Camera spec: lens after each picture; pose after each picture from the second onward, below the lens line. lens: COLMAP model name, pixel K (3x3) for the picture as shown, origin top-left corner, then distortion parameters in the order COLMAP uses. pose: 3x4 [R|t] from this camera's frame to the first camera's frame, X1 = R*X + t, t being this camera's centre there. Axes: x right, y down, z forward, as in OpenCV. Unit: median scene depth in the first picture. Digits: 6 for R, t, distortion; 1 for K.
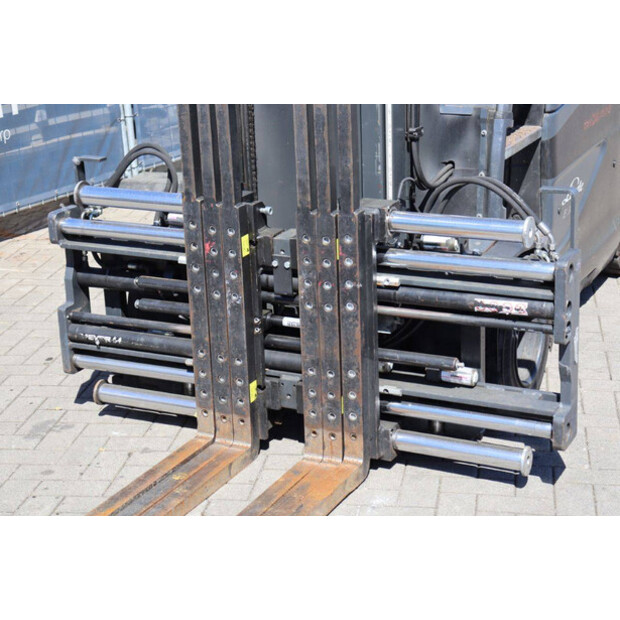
lens RADIAL K [[1313.7, 0, 310.0], [0, 1313.7, 310.0], [0, 0, 1]] dist [0.373303, 0.015262]
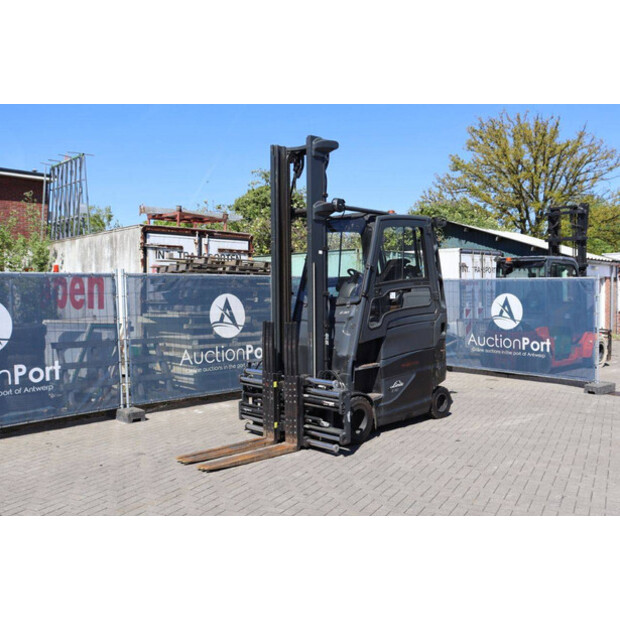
lens RADIAL K [[612.4, 0, 310.0], [0, 612.4, 310.0], [0, 0, 1]] dist [-0.102153, 0.183353]
pose [[0.944573, 0.040238, -0.325825, 0.596067], [-0.122444, 0.964029, -0.235916, 0.144039], [0.304612, 0.262735, 0.915523, -0.622395]]
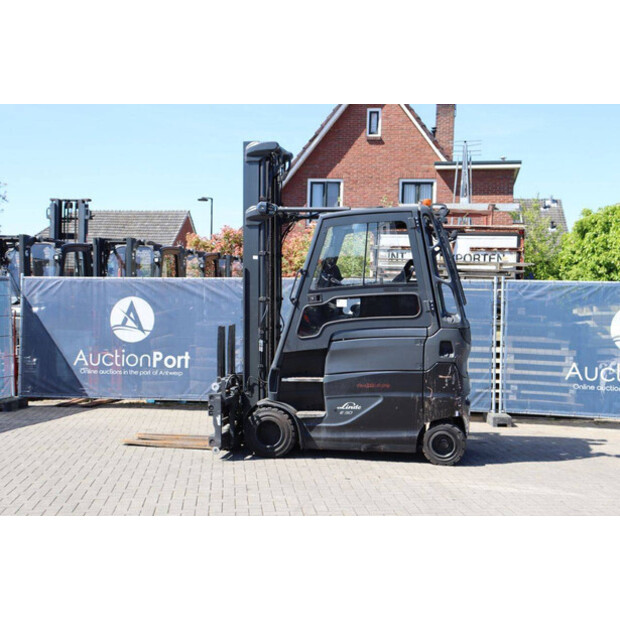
lens RADIAL K [[830.0, 0, 310.0], [0, 830.0, 310.0], [0, 0, 1]] dist [0.030827, 0.049454]
pose [[0.255529, 0.057728, -0.965076, 2.343761], [-0.304942, 0.952074, -0.023791, -0.271872], [0.917451, 0.300371, 0.260886, 0.491426]]
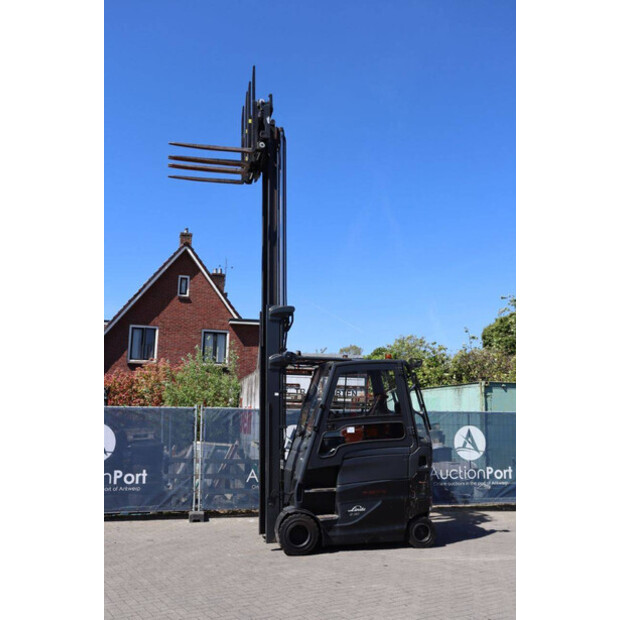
lens RADIAL K [[621.6, 0, 310.0], [0, 621.6, 310.0], [0, 0, 1]] dist [-0.098195, 0.165038]
pose [[0.645983, -0.087023, -0.758375, 1.842470], [-0.256349, 0.911055, -0.322900, -0.007315], [0.719021, 0.402997, 0.566218, -0.383332]]
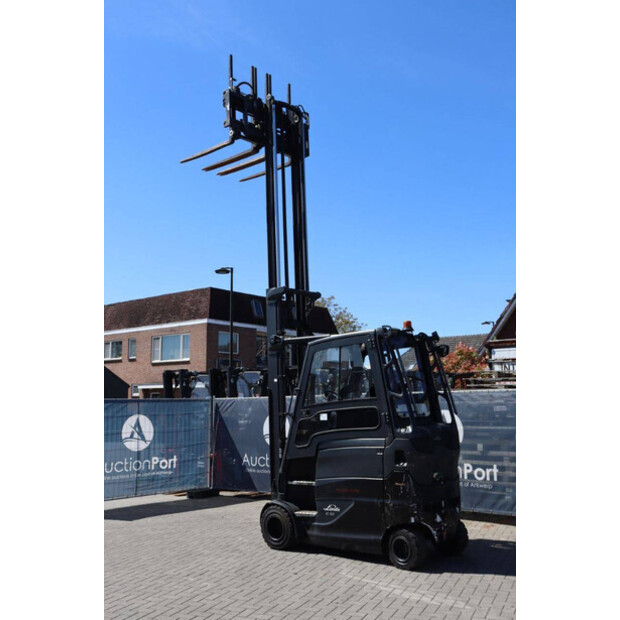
lens RADIAL K [[669.7, 0, 310.0], [0, 669.7, 310.0], [0, 0, 1]] dist [-0.039833, 0.003379]
pose [[-0.249365, -0.093769, -0.963859, 2.272262], [-0.259115, 0.965472, -0.026889, -0.621232], [0.933100, 0.243046, -0.265051, 1.572154]]
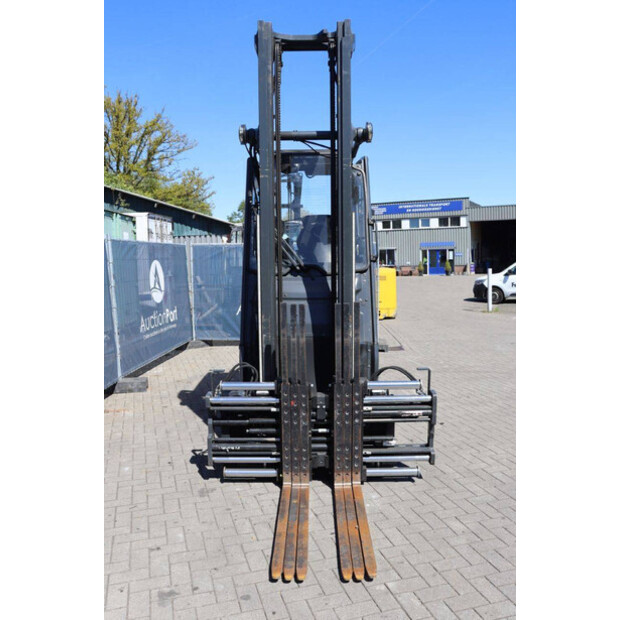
lens RADIAL K [[554.5, 0, 310.0], [0, 554.5, 310.0], [0, 0, 1]] dist [-0.120301, 0.083799]
pose [[0.899366, -0.021472, 0.436669, -0.478356], [0.111962, 0.976798, -0.182565, -0.024976], [-0.422618, 0.213083, 0.880903, 0.059715]]
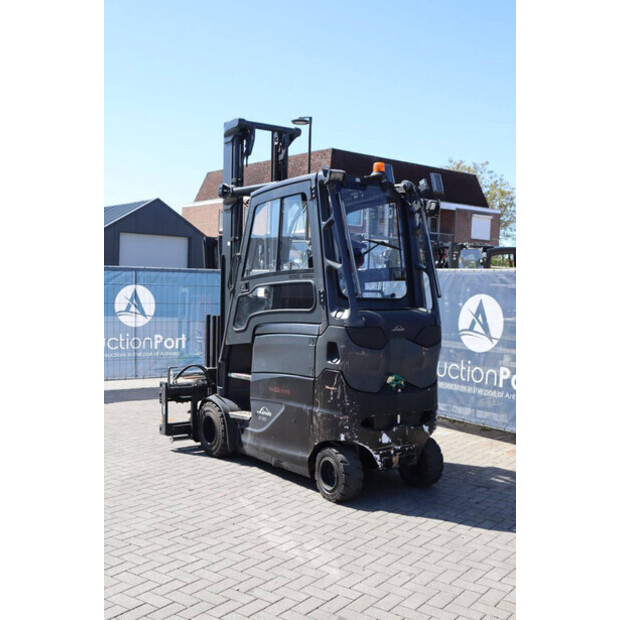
lens RADIAL K [[741.4, 0, 310.0], [0, 741.4, 310.0], [0, 0, 1]] dist [0.002615, 0.001793]
pose [[-0.464726, 0.054425, -0.883780, 1.699022], [-0.268950, 0.942276, 0.199452, -0.703162], [0.843620, 0.330384, -0.423263, 1.980734]]
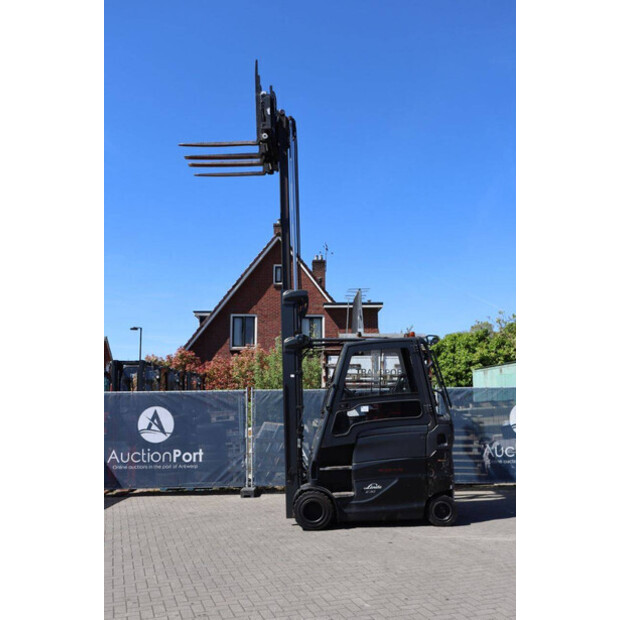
lens RADIAL K [[606.8, 0, 310.0], [0, 606.8, 310.0], [0, 0, 1]] dist [-0.075652, 0.021722]
pose [[0.456582, -0.095452, -0.884546, 2.097695], [-0.265697, 0.934227, -0.237959, -0.129223], [0.849081, 0.343669, 0.401190, -0.021311]]
